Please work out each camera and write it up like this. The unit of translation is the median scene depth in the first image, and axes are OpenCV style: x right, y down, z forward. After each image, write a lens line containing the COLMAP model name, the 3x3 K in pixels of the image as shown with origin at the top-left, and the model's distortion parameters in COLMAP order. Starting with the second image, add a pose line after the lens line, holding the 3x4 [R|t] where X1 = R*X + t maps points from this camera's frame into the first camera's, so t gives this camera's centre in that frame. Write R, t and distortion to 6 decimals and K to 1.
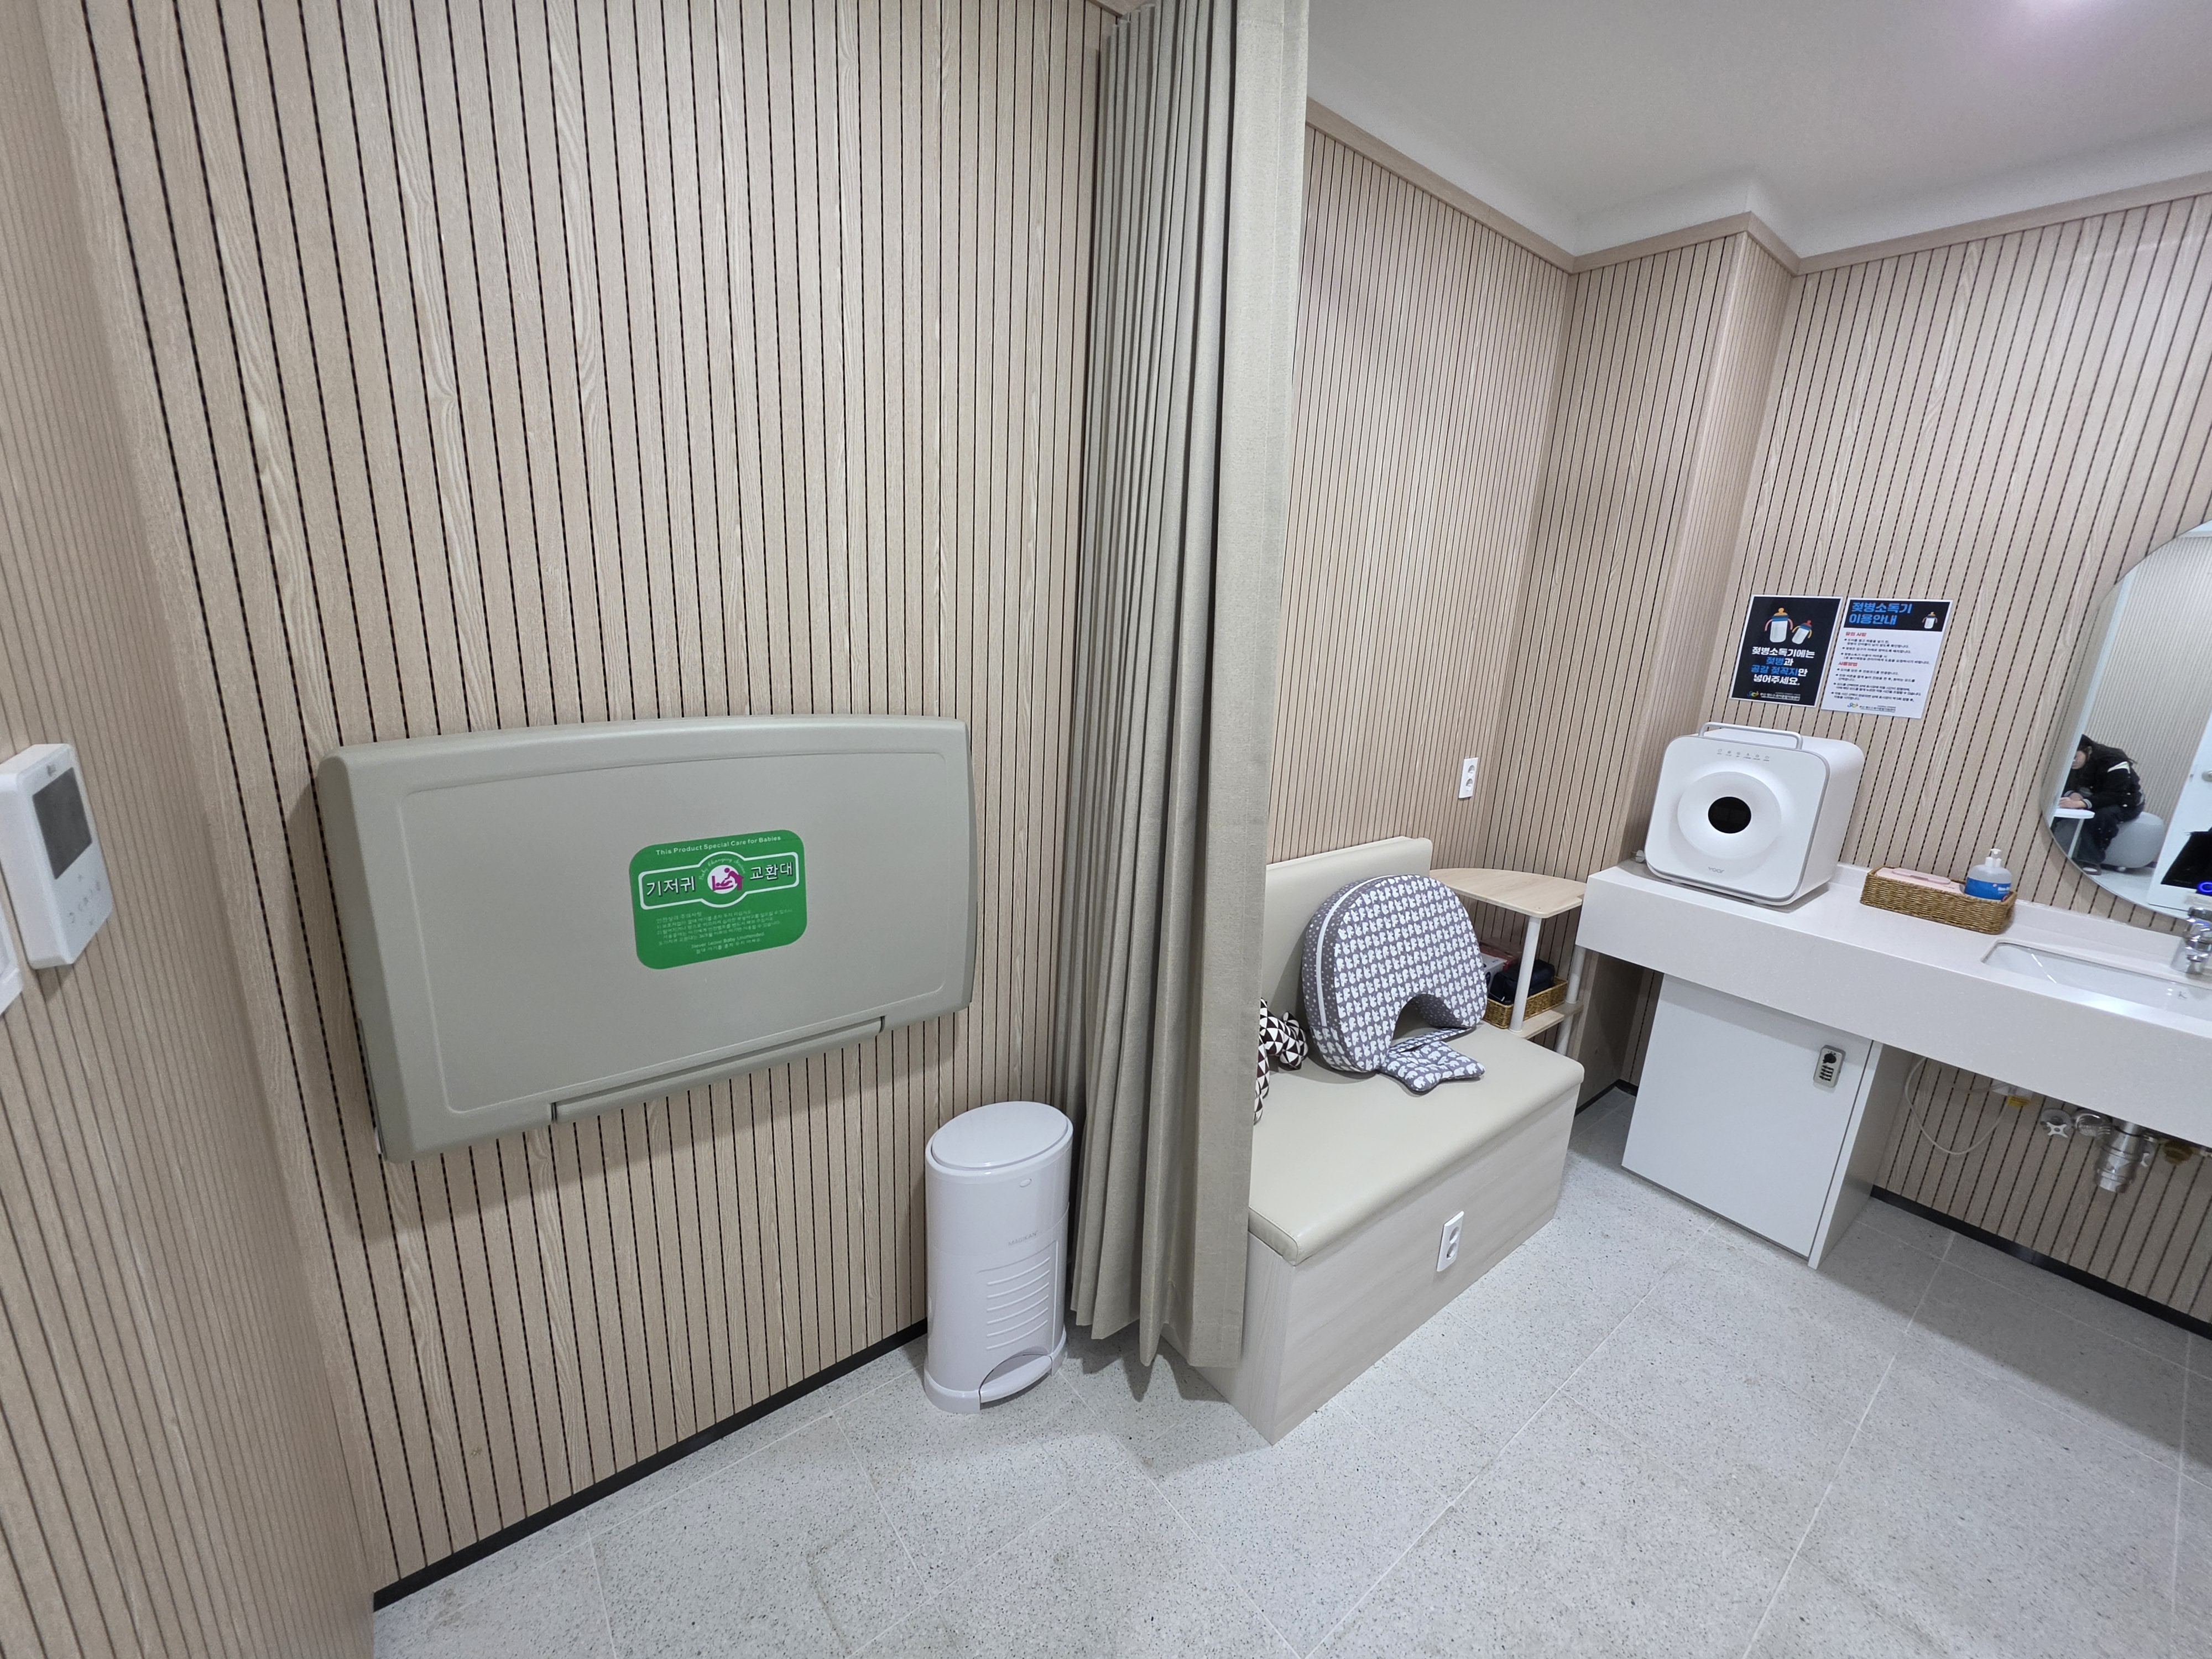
lens RADIAL K [[883.9, 0, 1108.4], [0, 883.9, 833.7], [0, 0, 1]] dist [-0.009210, 0.003212]
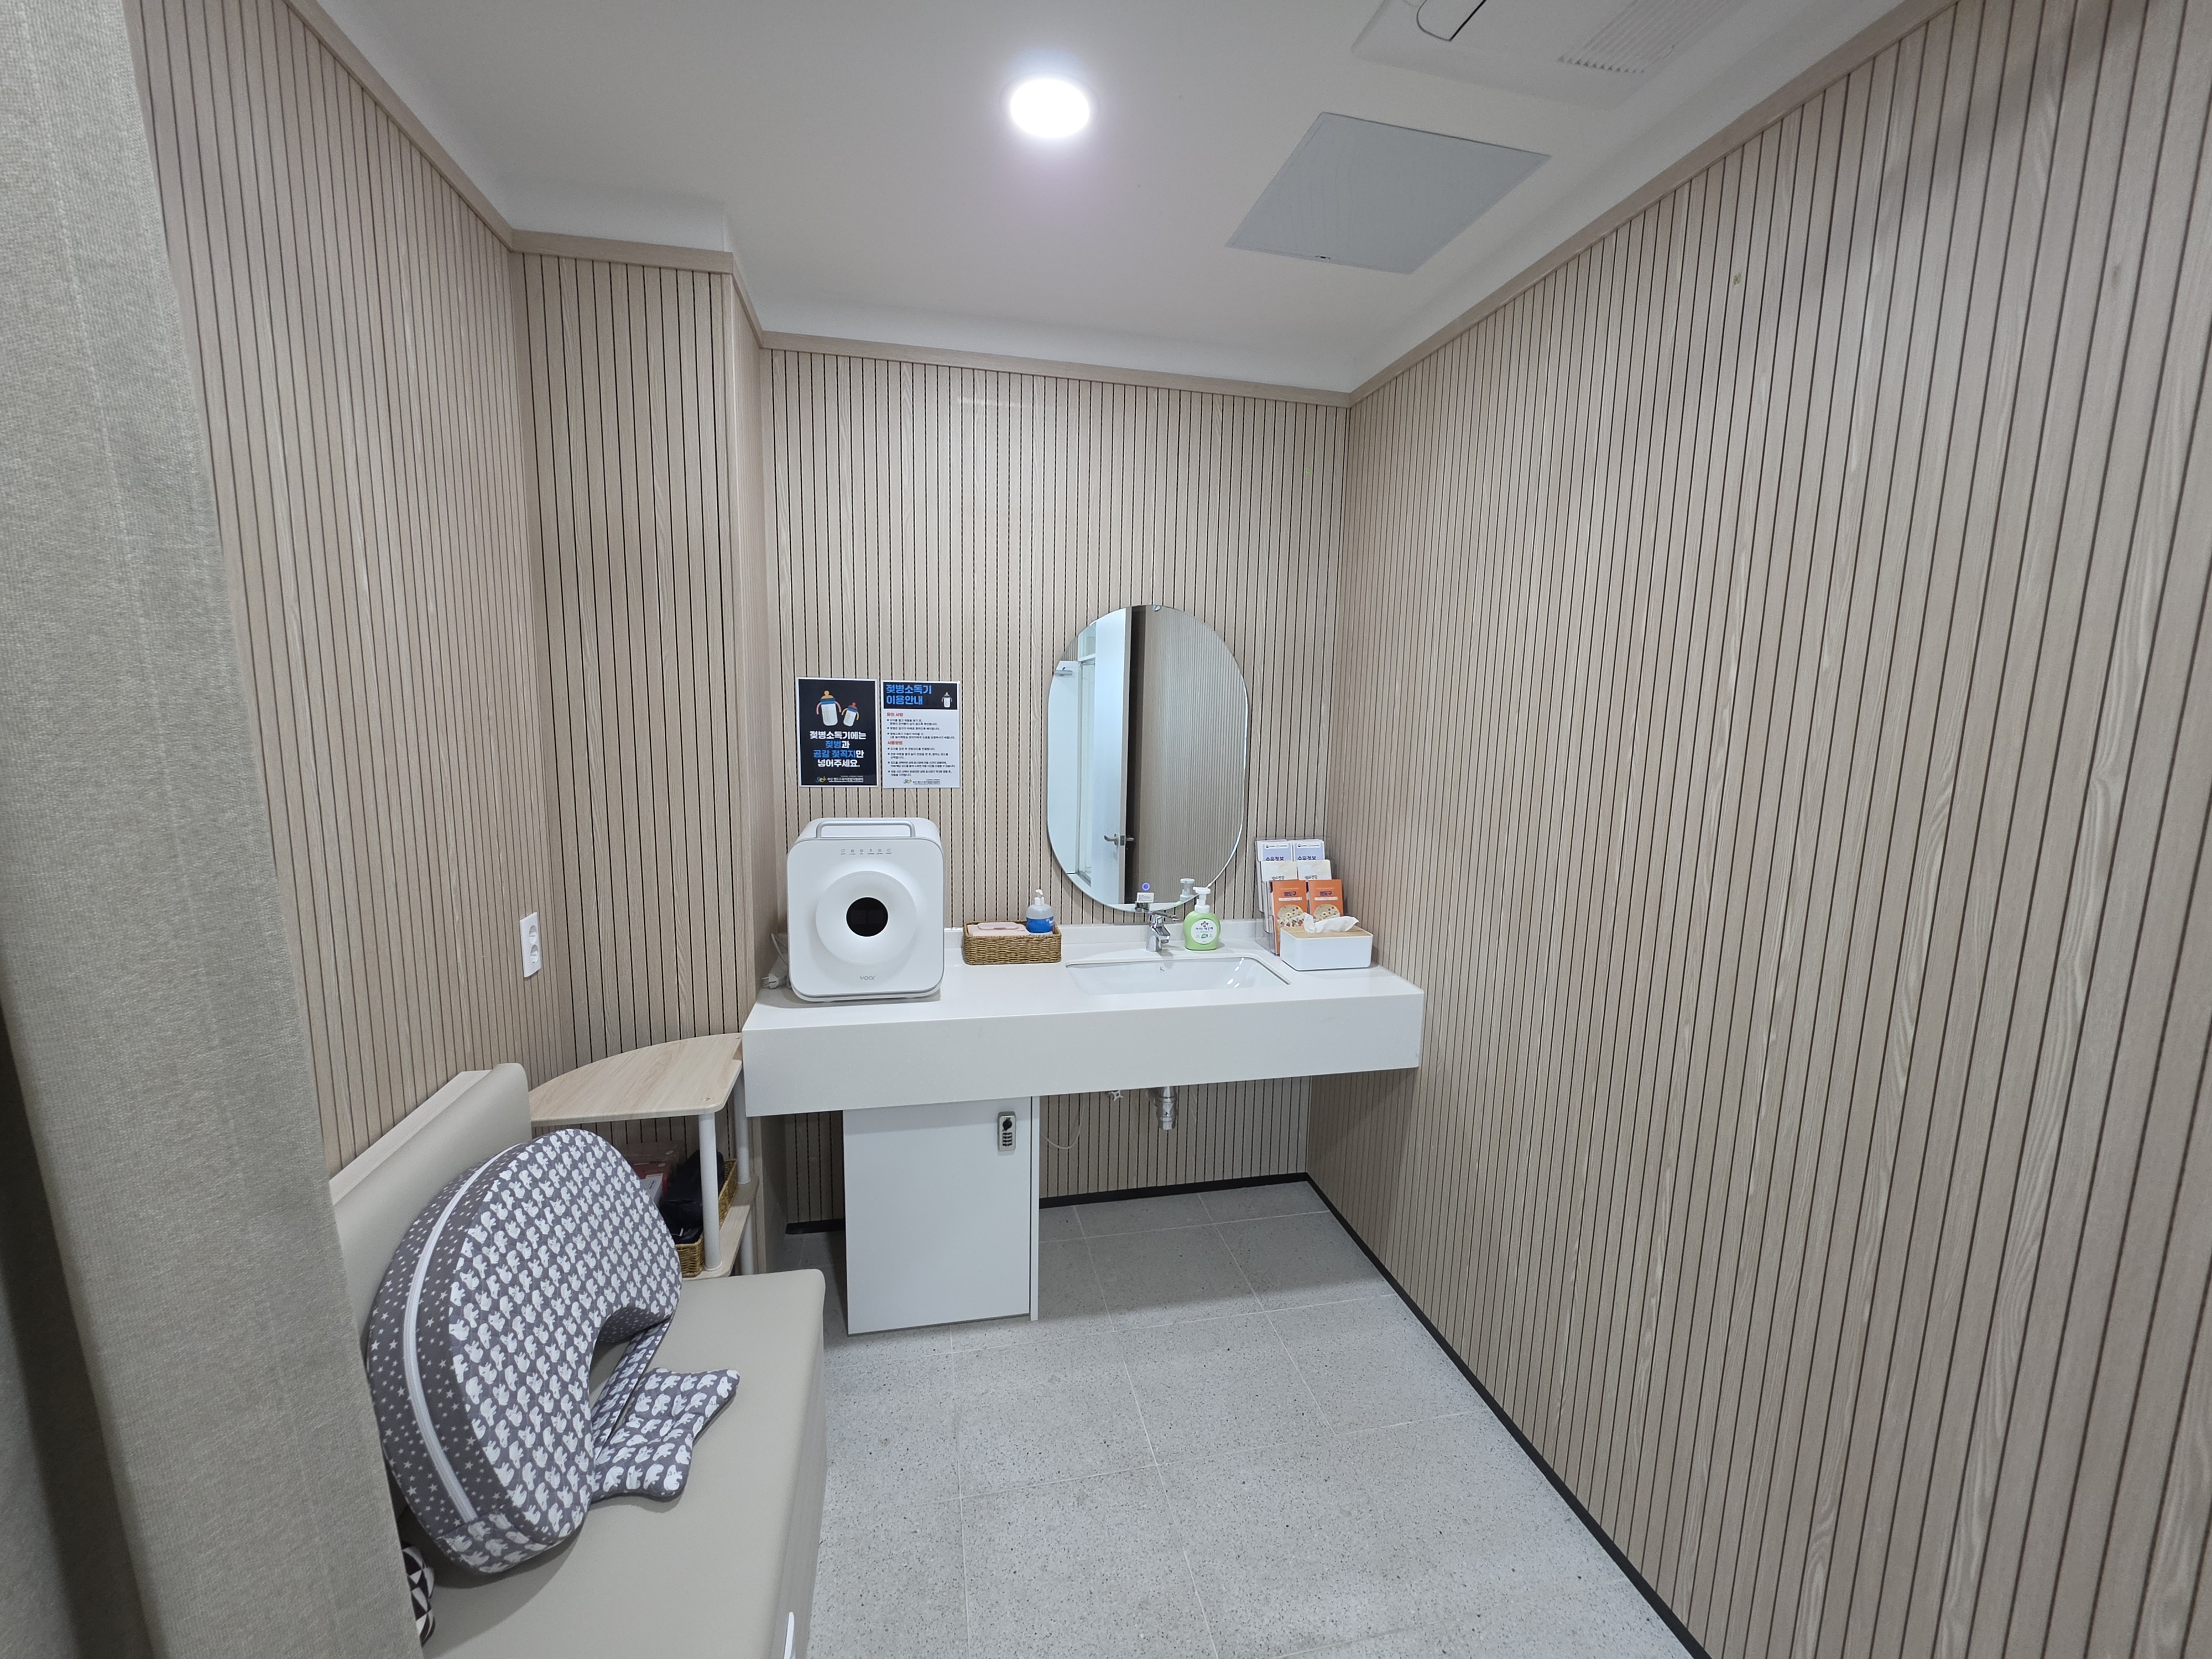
lens RADIAL K [[883.9, 0, 1108.4], [0, 883.9, 833.7], [0, 0, 1]] dist [-0.009210, 0.003212]
pose [[0.441034, -0.166740, 0.881865, 0.021147], [0.230521, 0.970671, 0.068244, -0.106156], [-0.867380, 0.173191, 0.466536, 0.328796]]
